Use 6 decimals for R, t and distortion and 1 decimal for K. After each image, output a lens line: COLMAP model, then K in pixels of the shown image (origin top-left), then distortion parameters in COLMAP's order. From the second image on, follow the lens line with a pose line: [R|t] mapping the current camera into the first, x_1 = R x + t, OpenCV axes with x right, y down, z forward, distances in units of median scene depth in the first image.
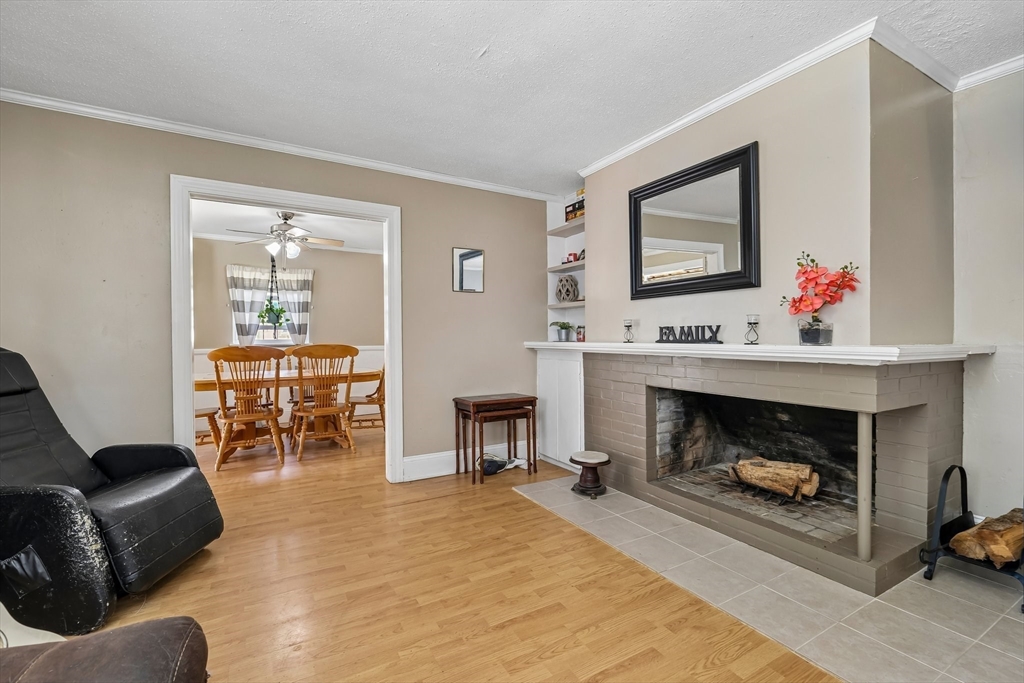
lens RADIAL K [[454.5, 0, 517.7], [0, 454.5, 348.4], [0, 0, 1]] dist [-0.003177, -0.000508]
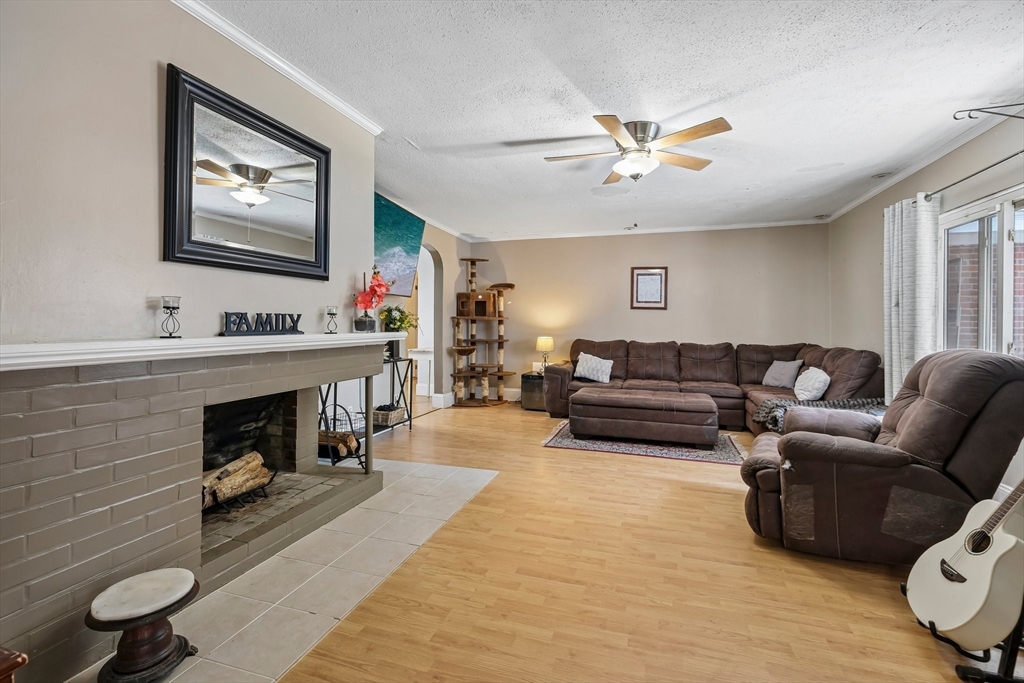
lens RADIAL K [[459.7, 0, 509.1], [0, 459.7, 322.1], [0, 0, 1]] dist [-0.002557, -0.000012]
pose [[-0.668867, 0.006505, 0.743354, -0.529509], [0.020817, 0.999733, 0.009982, -0.034366], [-0.743091, 0.022151, -0.668824, 1.284325]]
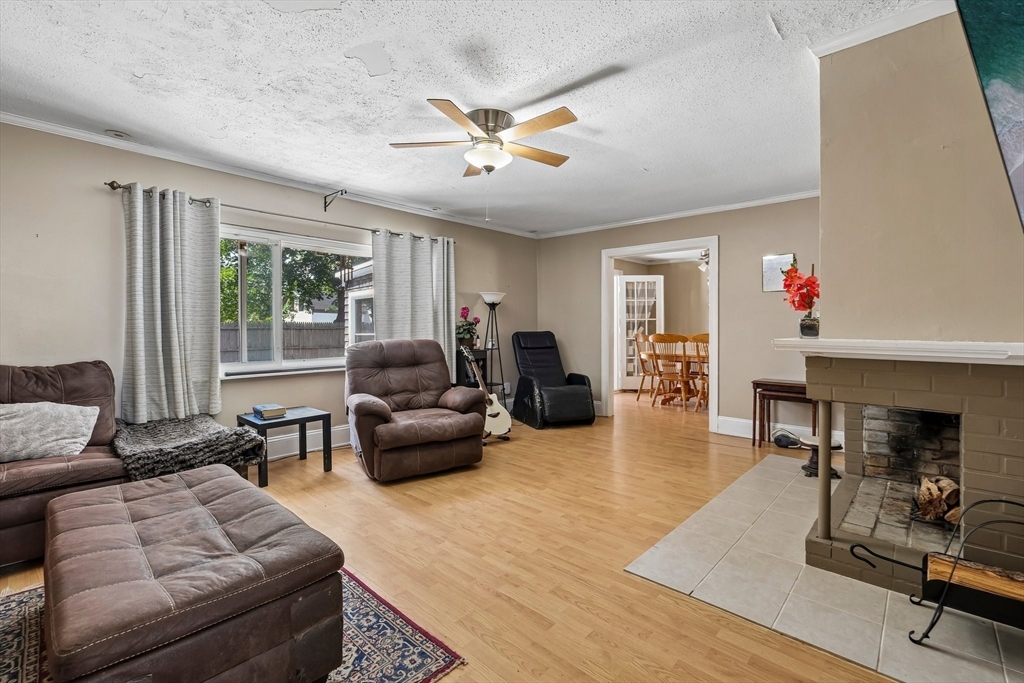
lens RADIAL K [[456.6, 0, 512.0], [0, 456.6, 341.5], [0, 0, 1]] dist [0.001025, -0.000195]
pose [[0.300021, 0.033353, -0.953349, 1.204466], [-0.030379, 0.999216, 0.025397, -0.004744], [0.953449, 0.021342, 0.300799, -0.032847]]
